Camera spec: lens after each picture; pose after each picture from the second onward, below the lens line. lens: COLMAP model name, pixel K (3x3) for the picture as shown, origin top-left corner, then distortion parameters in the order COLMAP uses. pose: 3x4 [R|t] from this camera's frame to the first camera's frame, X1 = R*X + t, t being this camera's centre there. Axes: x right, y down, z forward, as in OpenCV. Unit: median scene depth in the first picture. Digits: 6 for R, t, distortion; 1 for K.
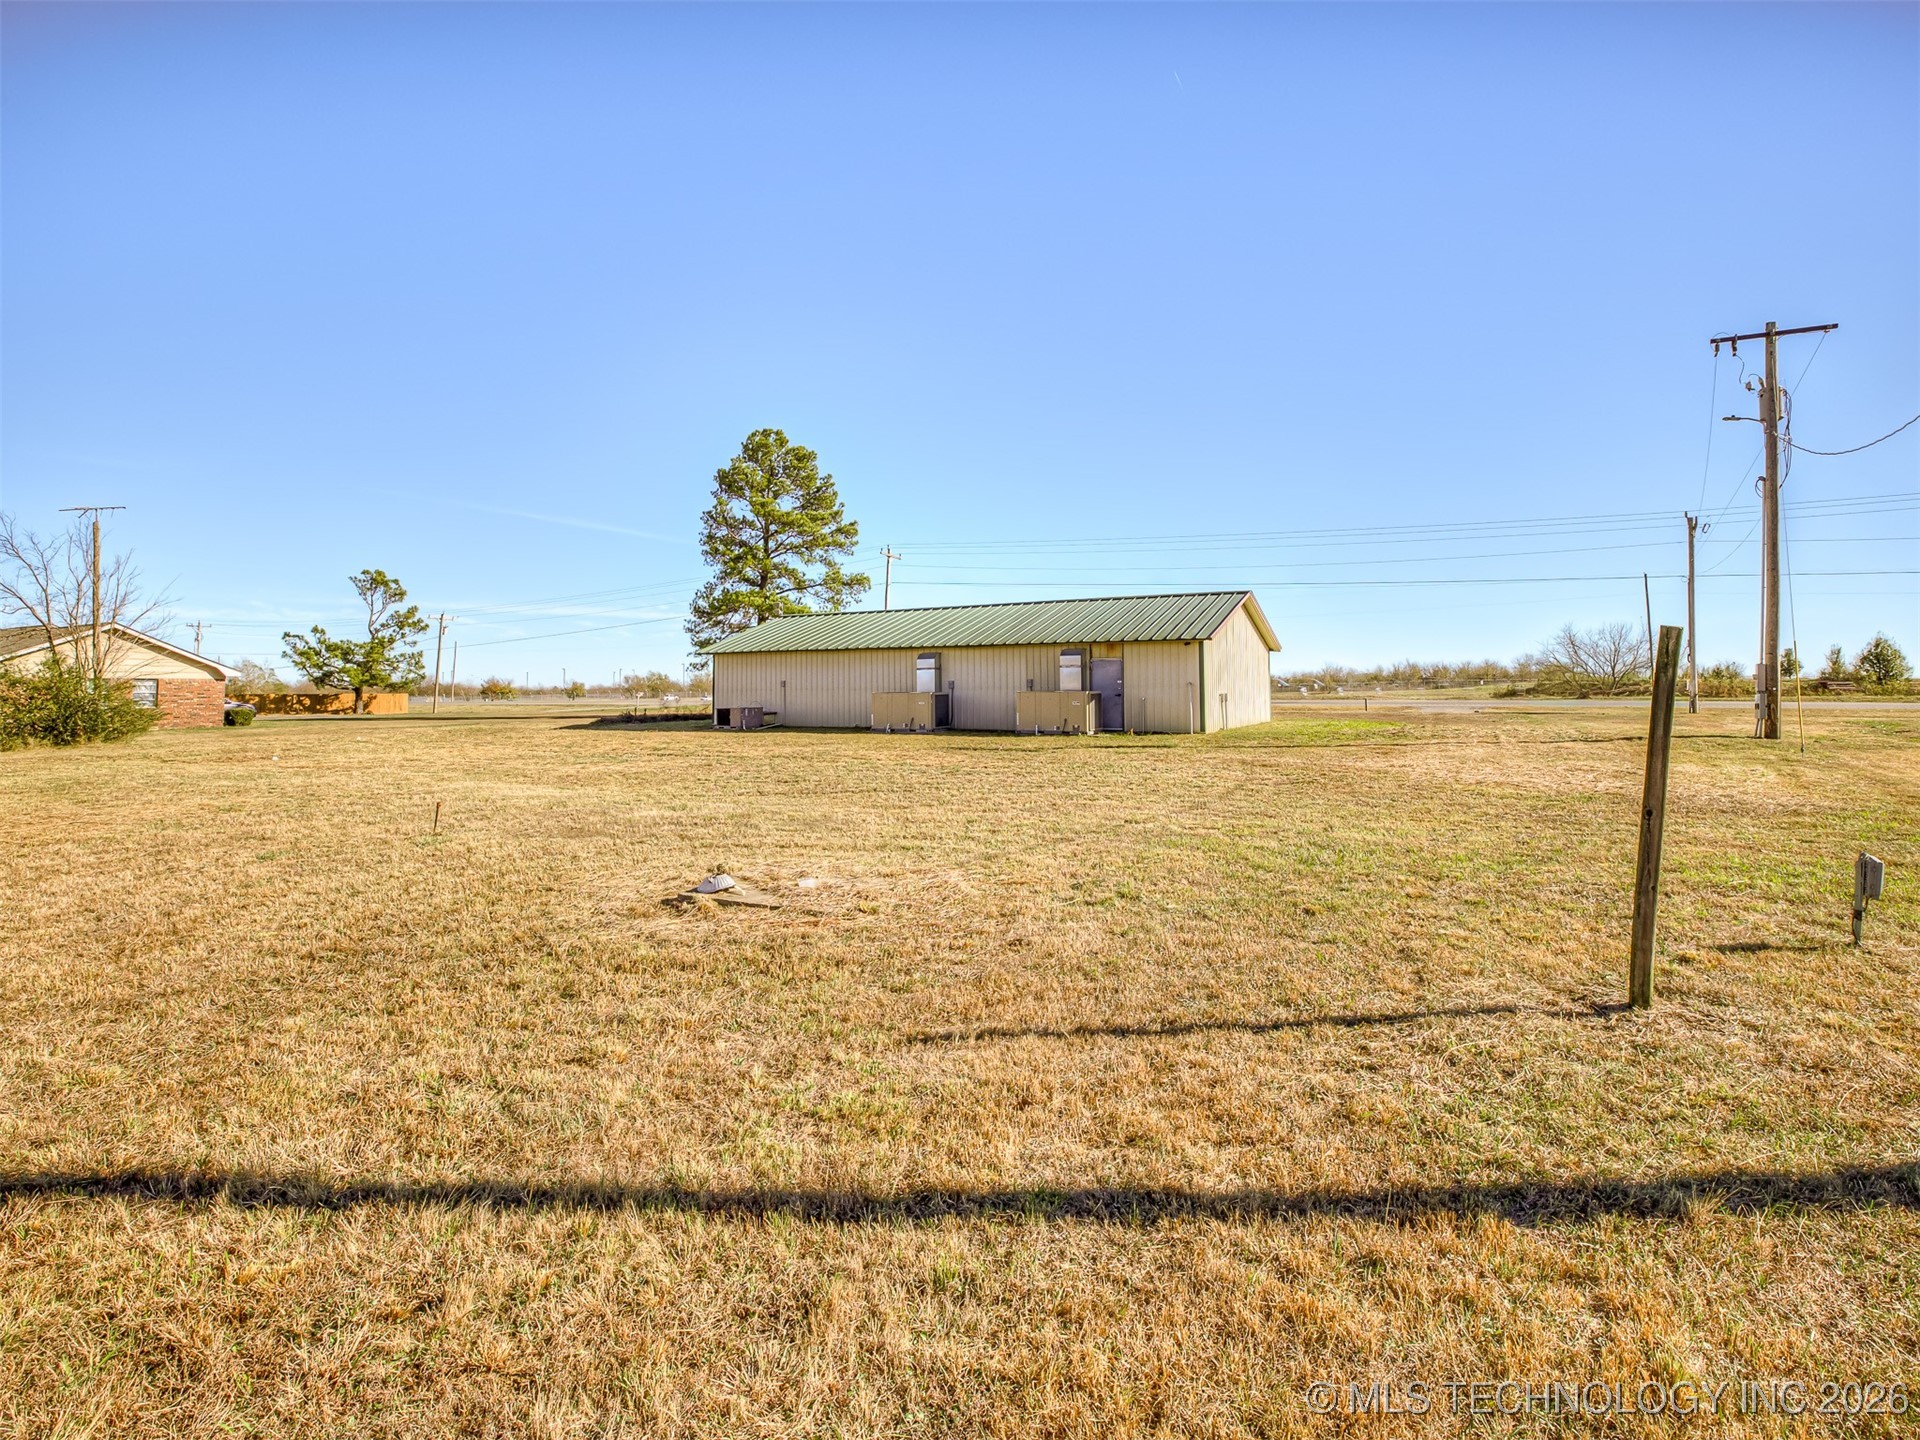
lens RADIAL K [[928.5, 0, 984.7], [0, 928.5, 685.0], [0, 0, 1]] dist [-0.021227, 0.002202]
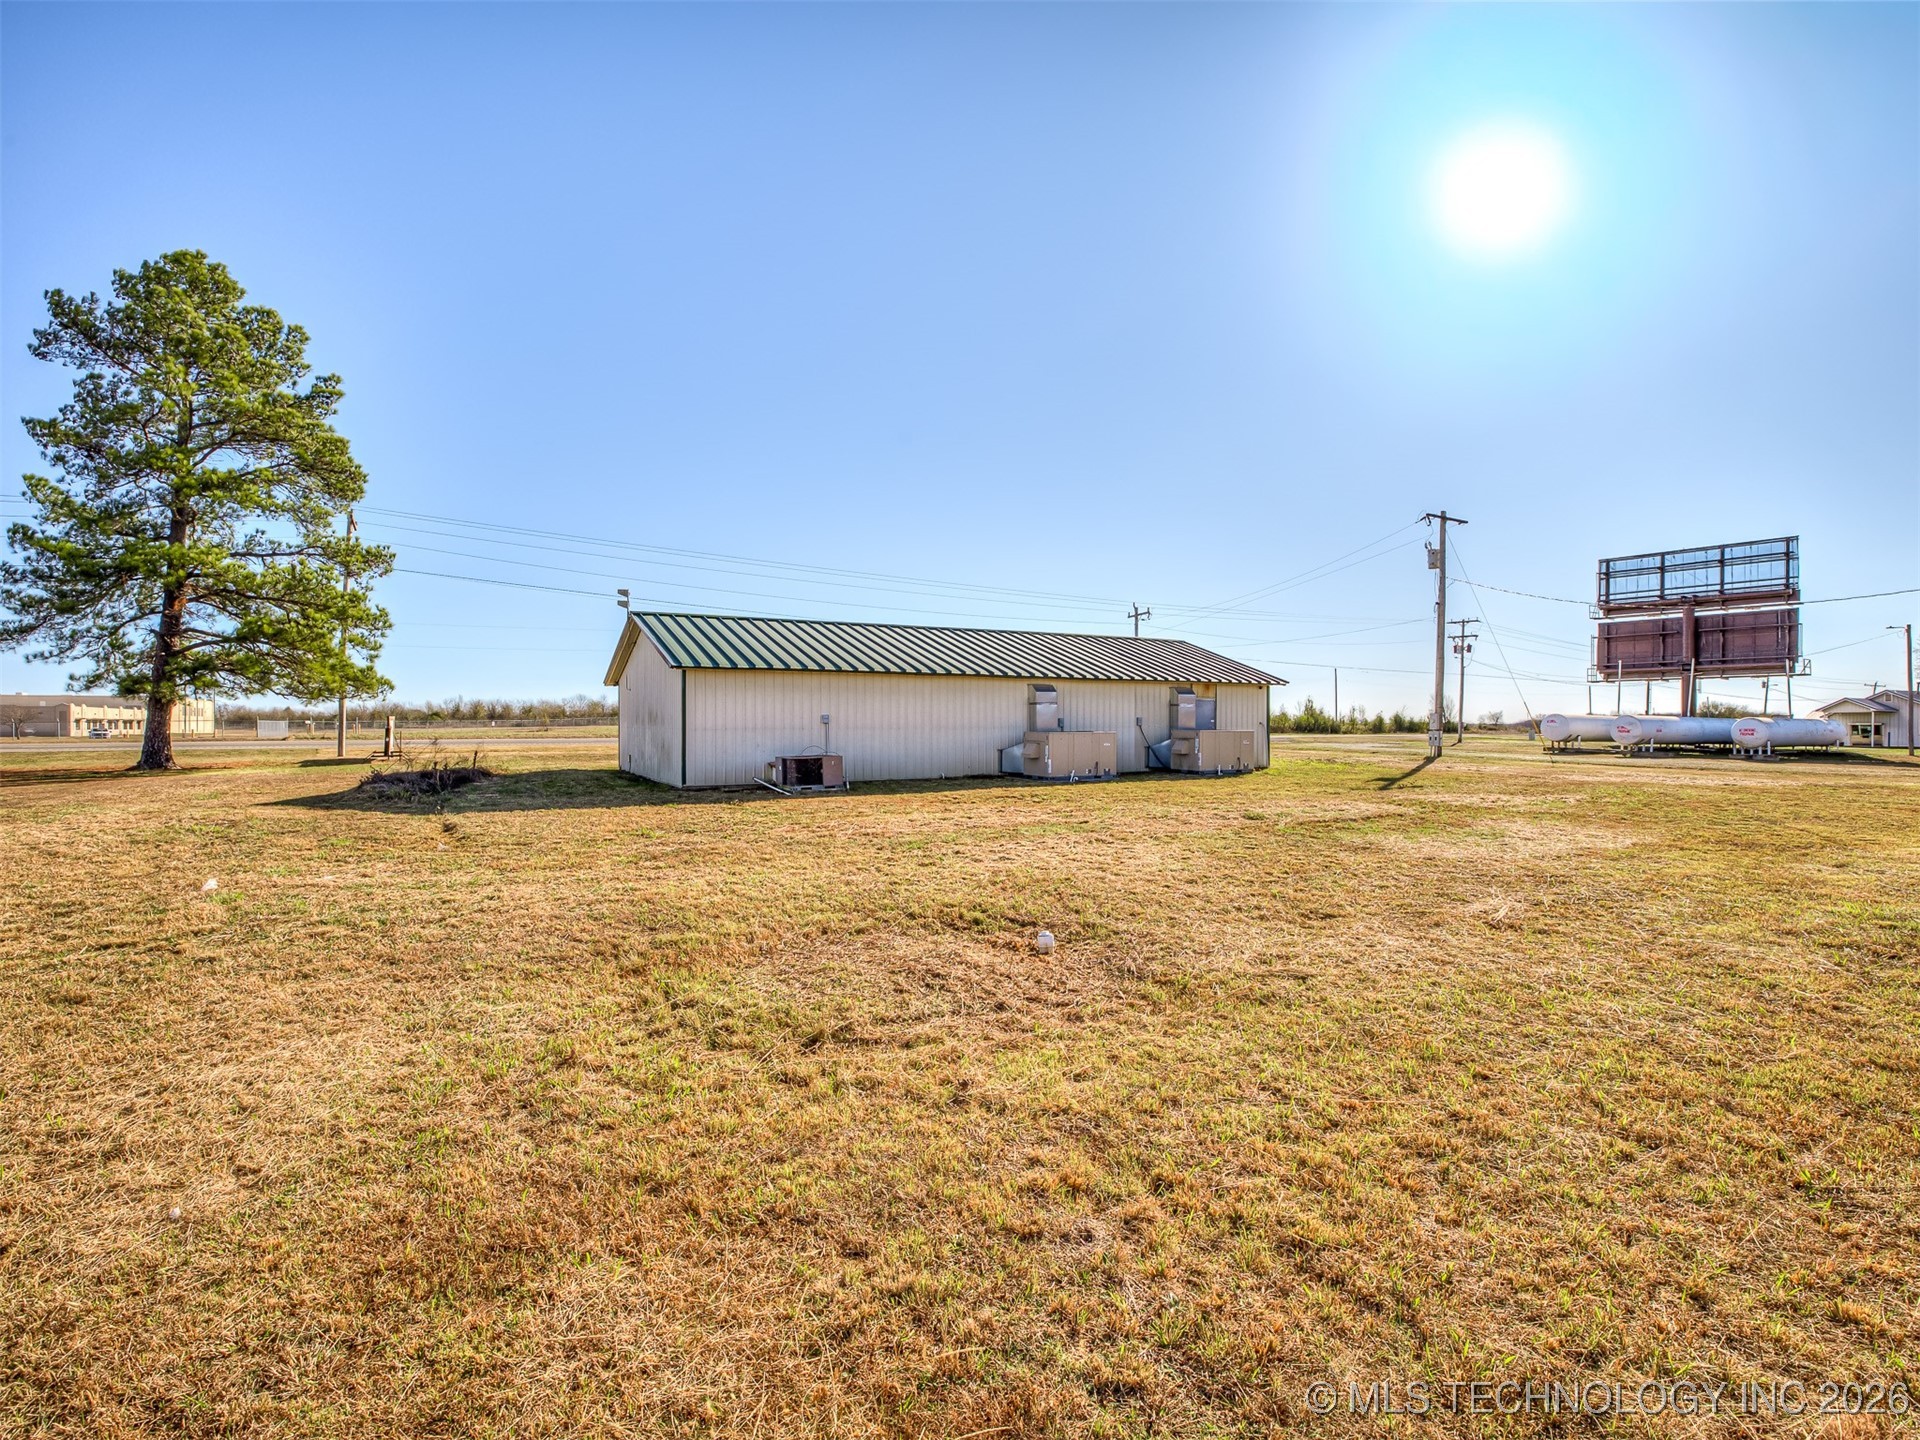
lens RADIAL K [[928.5, 0, 951.7], [0, 928.5, 718.9], [0, 0, 1]] dist [-0.021227, 0.002202]
pose [[0.570877, 0.007645, 0.821000, -0.915249], [-0.006092, 0.999969, -0.005075, 0.001248], [-0.821013, -0.002104, 0.570905, 0.676560]]
